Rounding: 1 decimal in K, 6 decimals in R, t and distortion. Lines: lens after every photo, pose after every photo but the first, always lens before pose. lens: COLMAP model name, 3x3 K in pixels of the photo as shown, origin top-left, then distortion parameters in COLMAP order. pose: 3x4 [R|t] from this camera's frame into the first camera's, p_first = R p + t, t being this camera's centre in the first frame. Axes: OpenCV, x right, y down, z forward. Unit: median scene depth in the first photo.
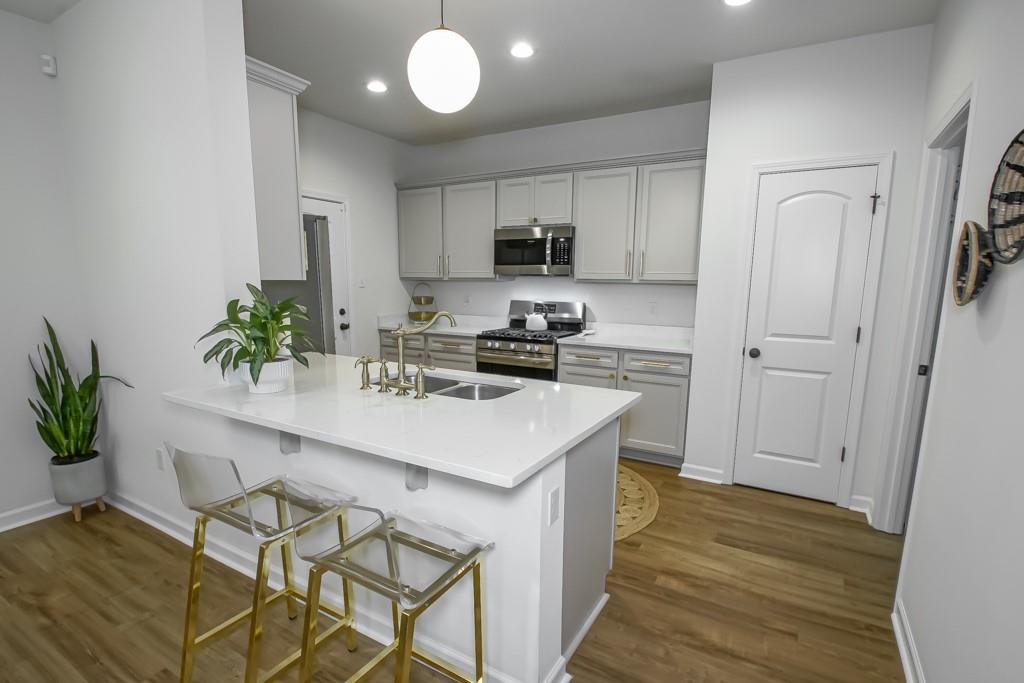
lens RADIAL K [[523.8, 0, 498.9], [0, 523.8, 356.9], [0, 0, 1]] dist [0.000243, -0.010832]
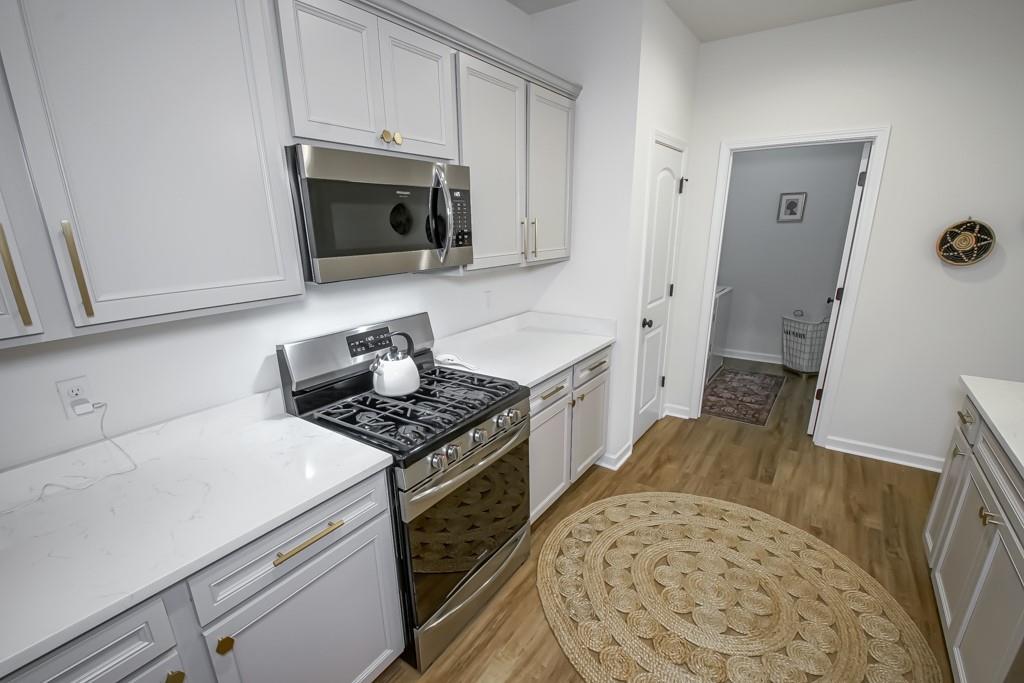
lens RADIAL K [[468.3, 0, 497.5], [0, 468.3, 362.4], [0, 0, 1]] dist [0.001084, 0.000157]
pose [[0.056189, -0.302783, 0.951402, -0.391803], [0.162526, 0.942971, 0.290502, -0.224039], [-0.985103, 0.138304, 0.102194, 1.068201]]
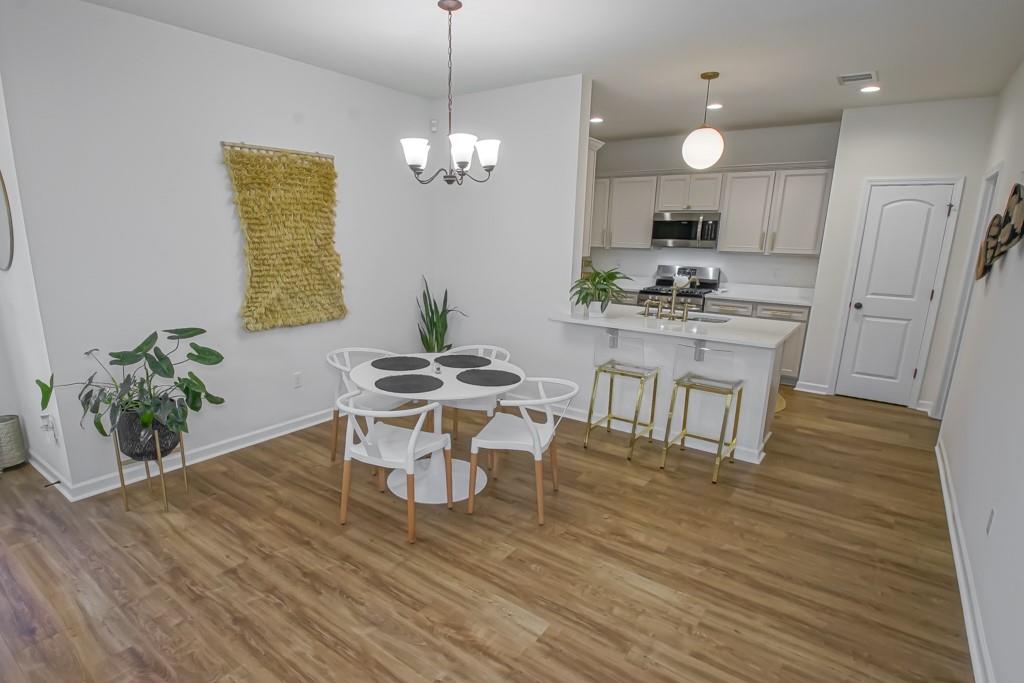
lens RADIAL K [[523.8, 0, 498.9], [0, 523.8, 356.9], [0, 0, 1]] dist [0.000243, -0.010832]
pose [[0.994040, 0.029038, -0.105075, -0.327773], [-0.020314, 0.996329, 0.083159, 0.031013], [0.107104, -0.080529, 0.990981, -0.533027]]
